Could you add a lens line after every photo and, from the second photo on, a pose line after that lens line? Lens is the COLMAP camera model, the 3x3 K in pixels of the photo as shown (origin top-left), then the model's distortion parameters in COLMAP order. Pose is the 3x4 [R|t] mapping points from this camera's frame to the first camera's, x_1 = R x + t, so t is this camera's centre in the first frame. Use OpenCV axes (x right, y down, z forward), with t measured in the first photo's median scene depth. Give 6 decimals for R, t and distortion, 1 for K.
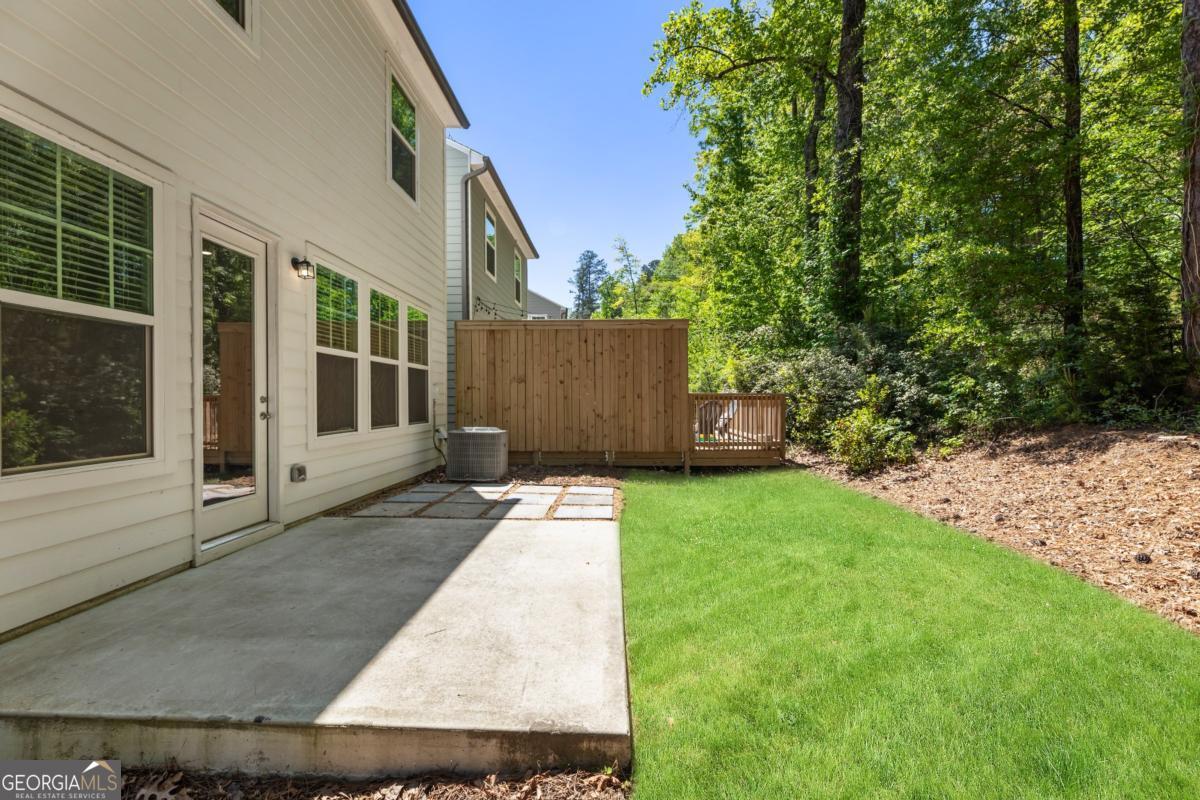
lens RADIAL K [[481.5, 0, 599.9], [0, 481.5, 402.0], [0, 0, 1]] dist [-0.001305, 0.000072]
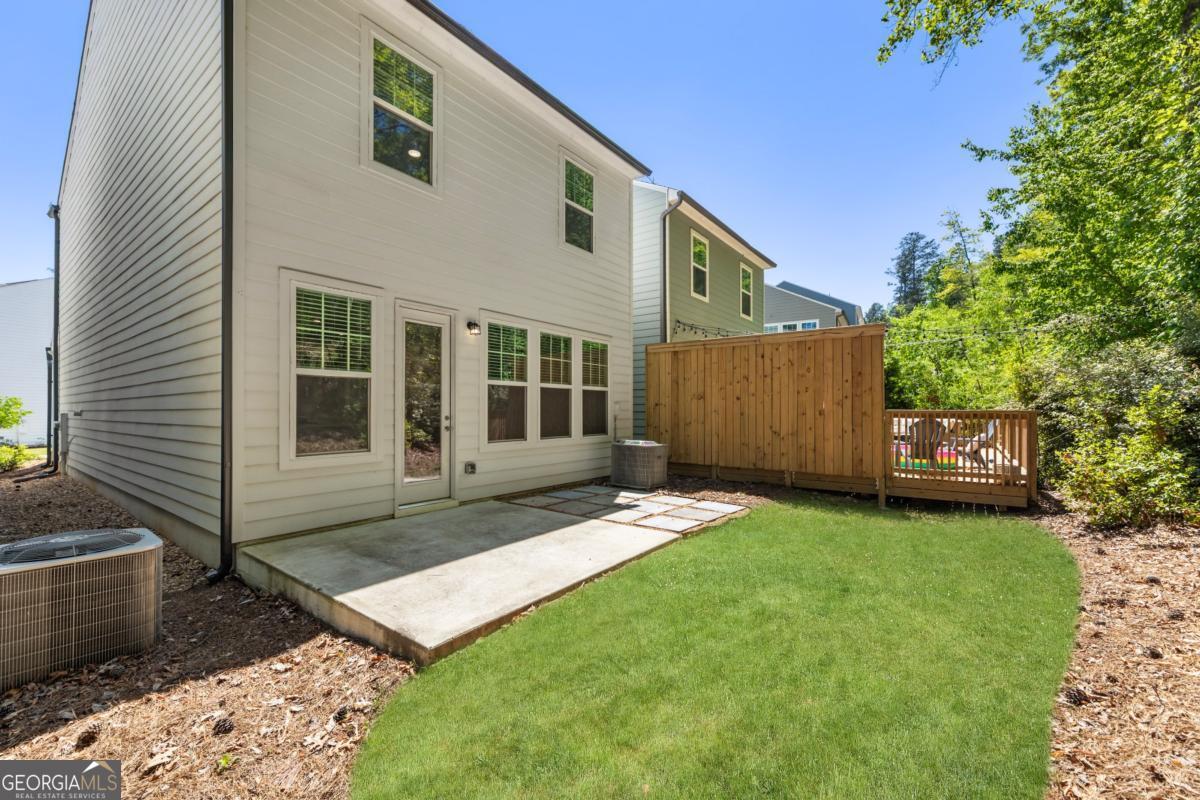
lens RADIAL K [[484.2, 0, 601.3], [0, 484.2, 406.7], [0, 0, 1]] dist [0.001484, 0.000356]
pose [[0.818963, 0.000247, -0.573846, 0.293469], [-0.005994, 0.999949, -0.008123, -0.015589], [0.573814, 0.010092, 0.818923, 0.008411]]
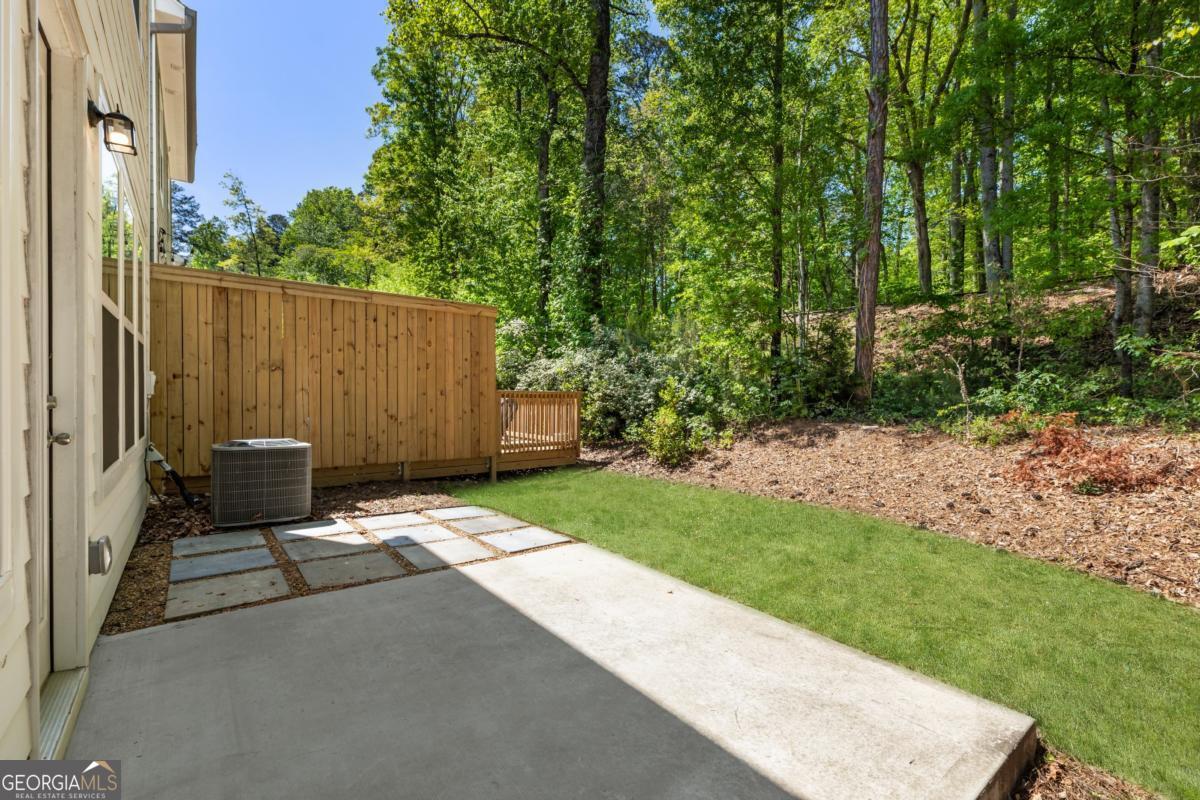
lens RADIAL K [[518.9, 0, 600.0], [0, 518.9, 400.0], [0, 0, 1]] dist [0.001353, 0.000012]
pose [[0.770489, 0.004472, 0.637437, -0.306353], [-0.009232, 0.999949, 0.004143, -0.006712], [-0.637386, -0.009077, 0.770491, 0.152949]]
